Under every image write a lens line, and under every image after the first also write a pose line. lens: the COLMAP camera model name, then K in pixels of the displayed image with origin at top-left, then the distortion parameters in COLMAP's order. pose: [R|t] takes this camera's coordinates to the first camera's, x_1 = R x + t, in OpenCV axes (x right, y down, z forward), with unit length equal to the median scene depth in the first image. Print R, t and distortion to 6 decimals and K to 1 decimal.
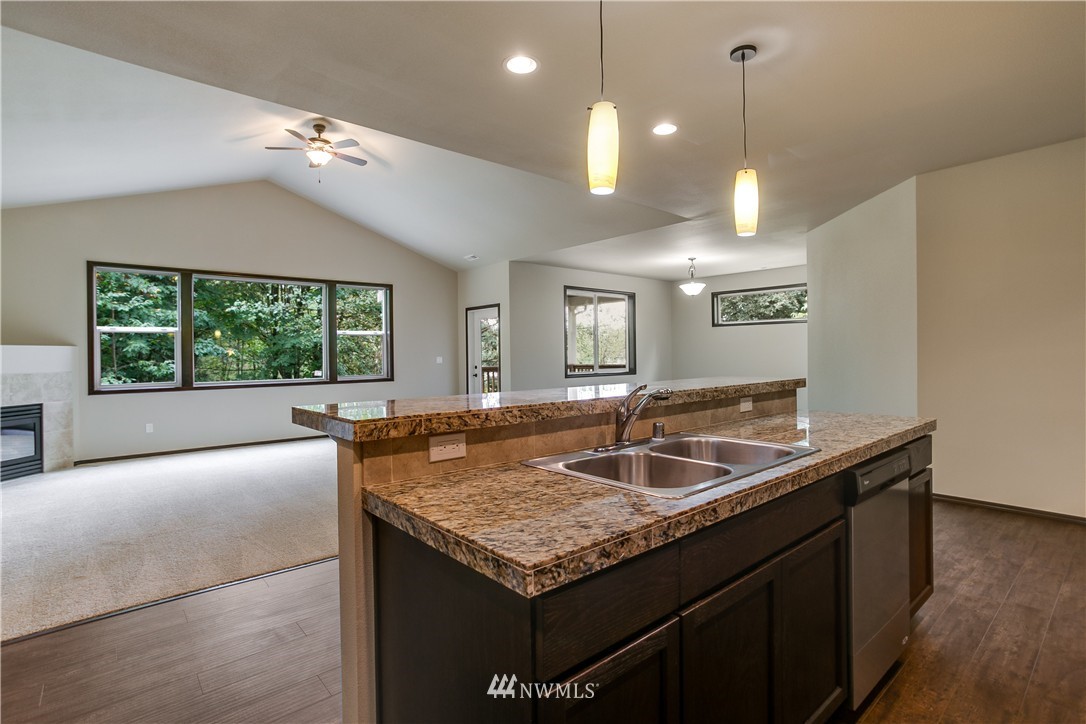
lens RADIAL K [[521.0, 0, 531.6], [0, 521.0, 347.8], [0, 0, 1]] dist [-0.018035, 0.006332]
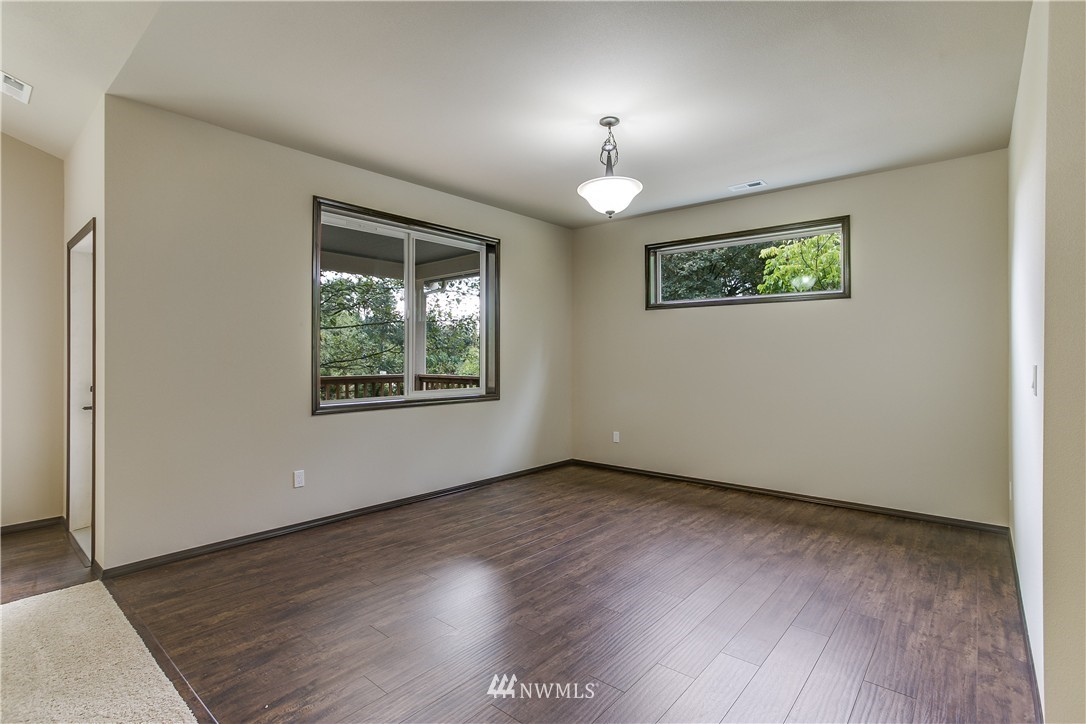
lens RADIAL K [[521.0, 0, 540.5], [0, 521.0, 358.5], [0, 0, 1]] dist [-0.018035, 0.006332]
pose [[0.985862, 0.015669, 0.166823, 0.229602], [-0.017429, 0.999807, 0.009093, 0.006797], [-0.166649, -0.011872, 0.985945, 0.730622]]
